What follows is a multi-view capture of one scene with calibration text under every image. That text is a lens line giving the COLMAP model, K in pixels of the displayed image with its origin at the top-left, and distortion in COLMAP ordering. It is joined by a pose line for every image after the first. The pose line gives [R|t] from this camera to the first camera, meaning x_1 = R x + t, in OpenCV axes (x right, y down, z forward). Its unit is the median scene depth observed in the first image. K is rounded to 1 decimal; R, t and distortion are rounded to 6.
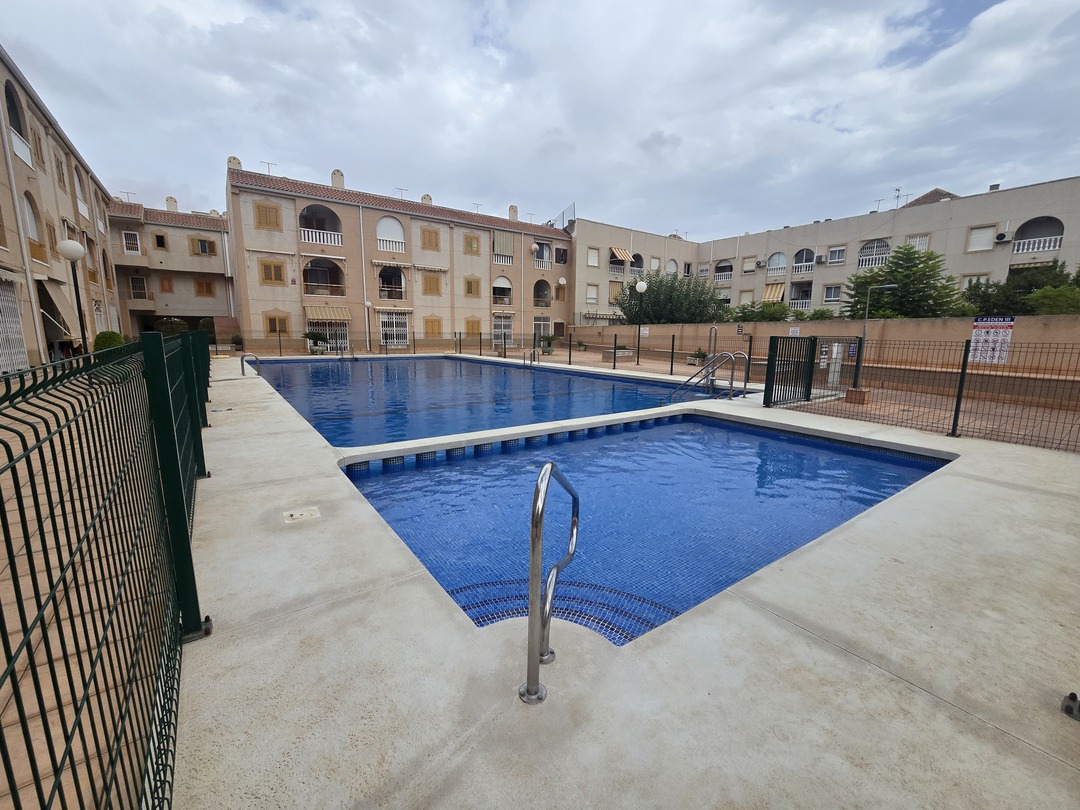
lens RADIAL K [[442.0, 0, 542.2], [0, 442.0, 408.1], [0, 0, 1]] dist [-0.003913, 0.000045]
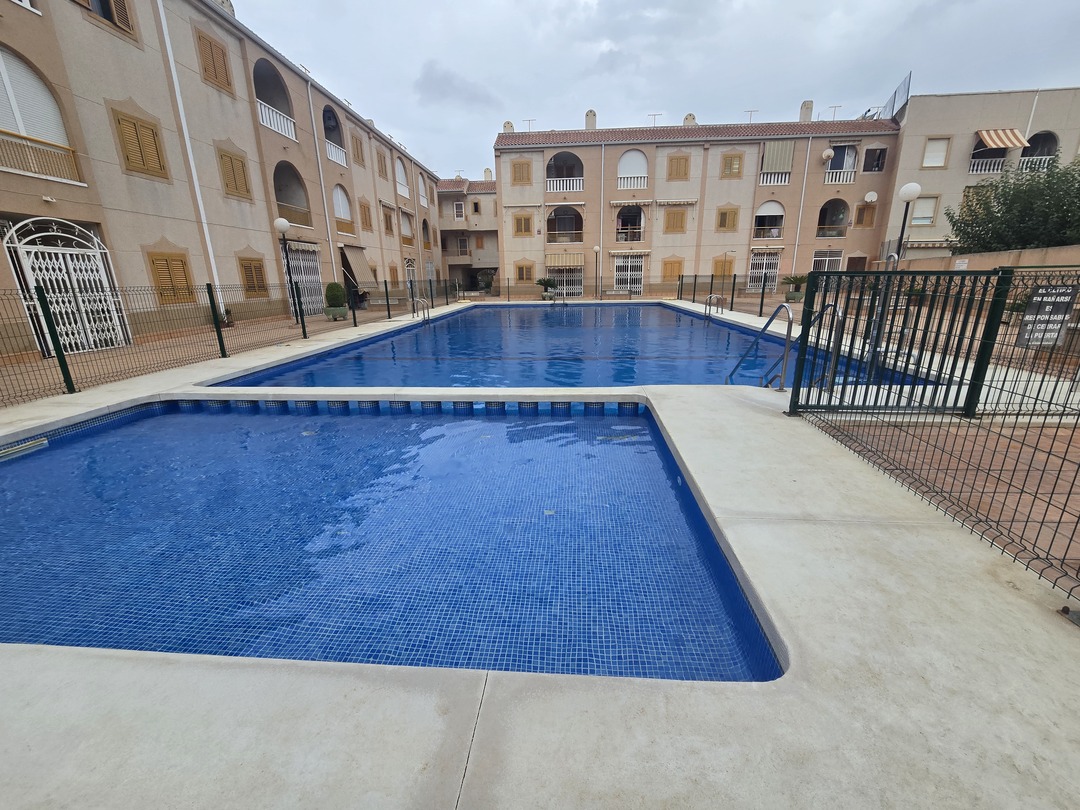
lens RADIAL K [[442.0, 0, 546.8], [0, 442.0, 408.3], [0, 0, 1]] dist [-0.003913, 0.000045]
pose [[0.770085, 0.157720, -0.618137, 0.166335], [-0.082233, 0.985414, 0.148986, -0.016258], [0.632619, -0.063900, 0.771823, 0.116221]]
